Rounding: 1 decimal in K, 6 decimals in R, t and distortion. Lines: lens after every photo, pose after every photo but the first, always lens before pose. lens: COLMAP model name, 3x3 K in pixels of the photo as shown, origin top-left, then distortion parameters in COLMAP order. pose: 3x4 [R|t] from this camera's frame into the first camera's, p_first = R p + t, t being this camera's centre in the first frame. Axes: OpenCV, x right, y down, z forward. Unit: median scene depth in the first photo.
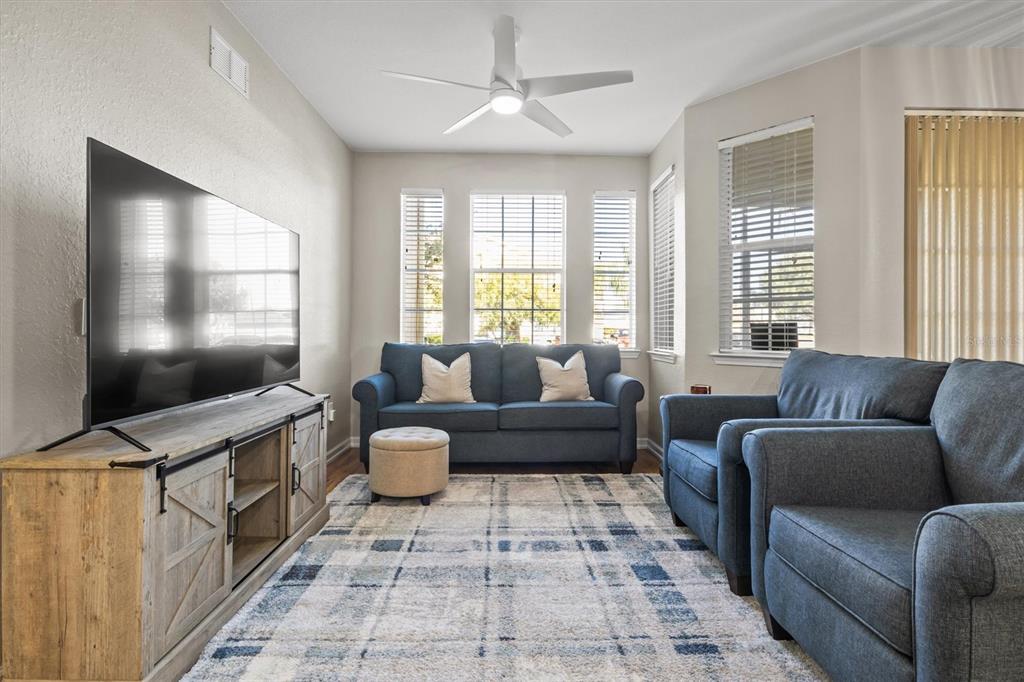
lens RADIAL K [[510.8, 0, 517.5], [0, 510.8, 332.9], [0, 0, 1]] dist [0.005612, 0.002061]
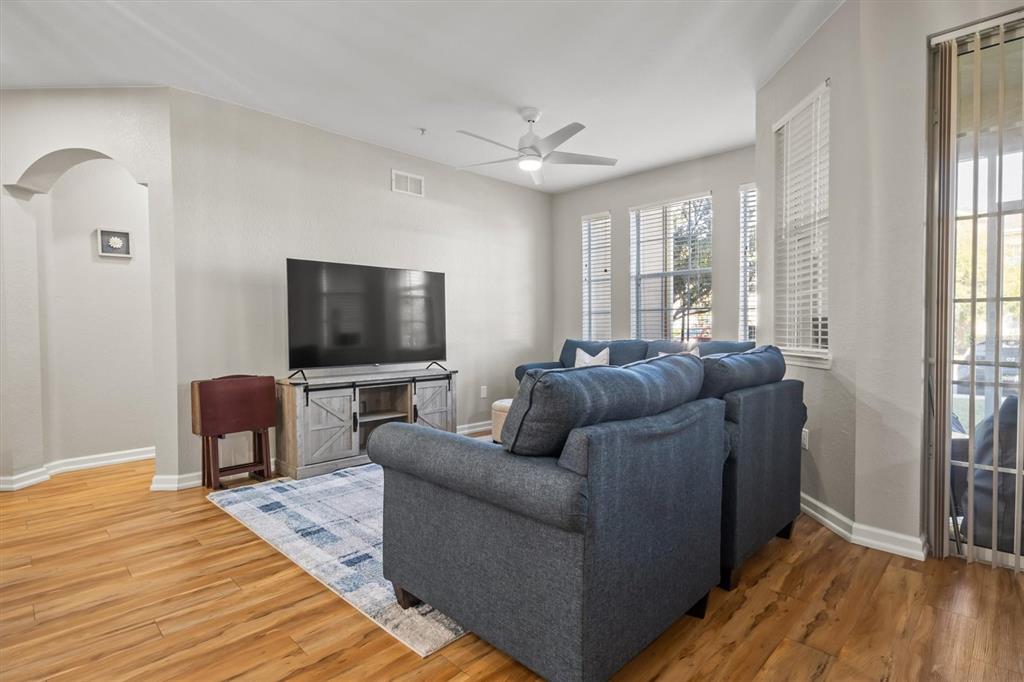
lens RADIAL K [[510.8, 0, 514.1], [0, 510.8, 341.9], [0, 0, 1]] dist [0.005612, 0.002061]
pose [[0.685701, 0.013333, -0.727761, 1.110922], [0.004360, 0.999739, 0.022424, -0.006186], [0.727870, -0.018549, 0.685464, 0.024707]]
